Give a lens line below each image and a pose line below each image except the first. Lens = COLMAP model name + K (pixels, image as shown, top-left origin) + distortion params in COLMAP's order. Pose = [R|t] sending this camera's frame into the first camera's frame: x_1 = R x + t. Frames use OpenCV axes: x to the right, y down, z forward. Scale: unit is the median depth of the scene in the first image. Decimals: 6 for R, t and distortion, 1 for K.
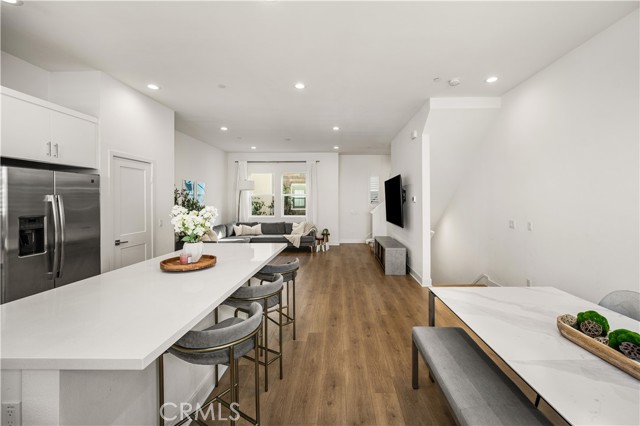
lens RADIAL K [[266.6, 0, 337.9], [0, 266.6, 199.3], [0, 0, 1]] dist [0.001546, 0.000098]
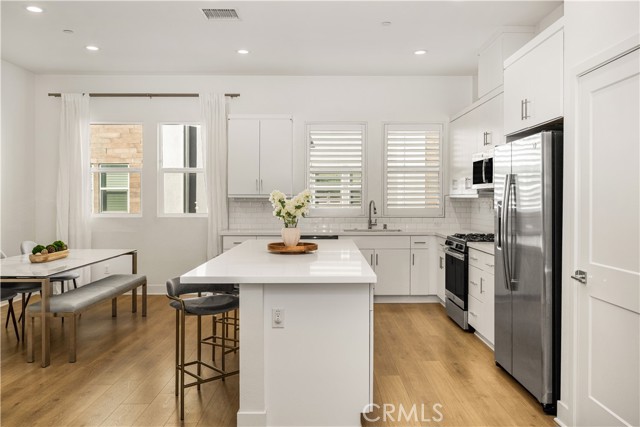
lens RADIAL K [[510.9, 0, 323.2], [0, 510.9, 197.0], [0, 0, 1]] dist [-0.004168, -0.000570]
pose [[-0.999989, 0.000708, -0.004701, -0.272348], [0.000740, 0.999977, -0.006694, 0.026380], [0.004696, -0.006697, -0.999967, 1.193743]]
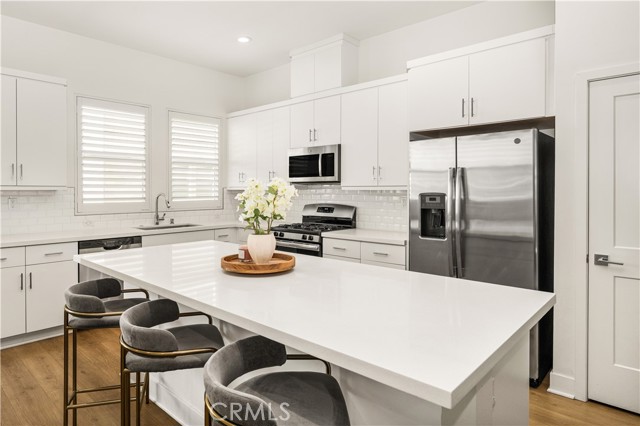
lens RADIAL K [[382.5, 0, 286.7], [0, 382.5, 195.4], [0, 0, 1]] dist [0.005121, 0.001034]
pose [[-0.688533, 0.013823, -0.725073, 0.037587], [0.007655, 0.999901, 0.011793, 0.023083], [0.725164, 0.002570, -0.688571, 0.705064]]
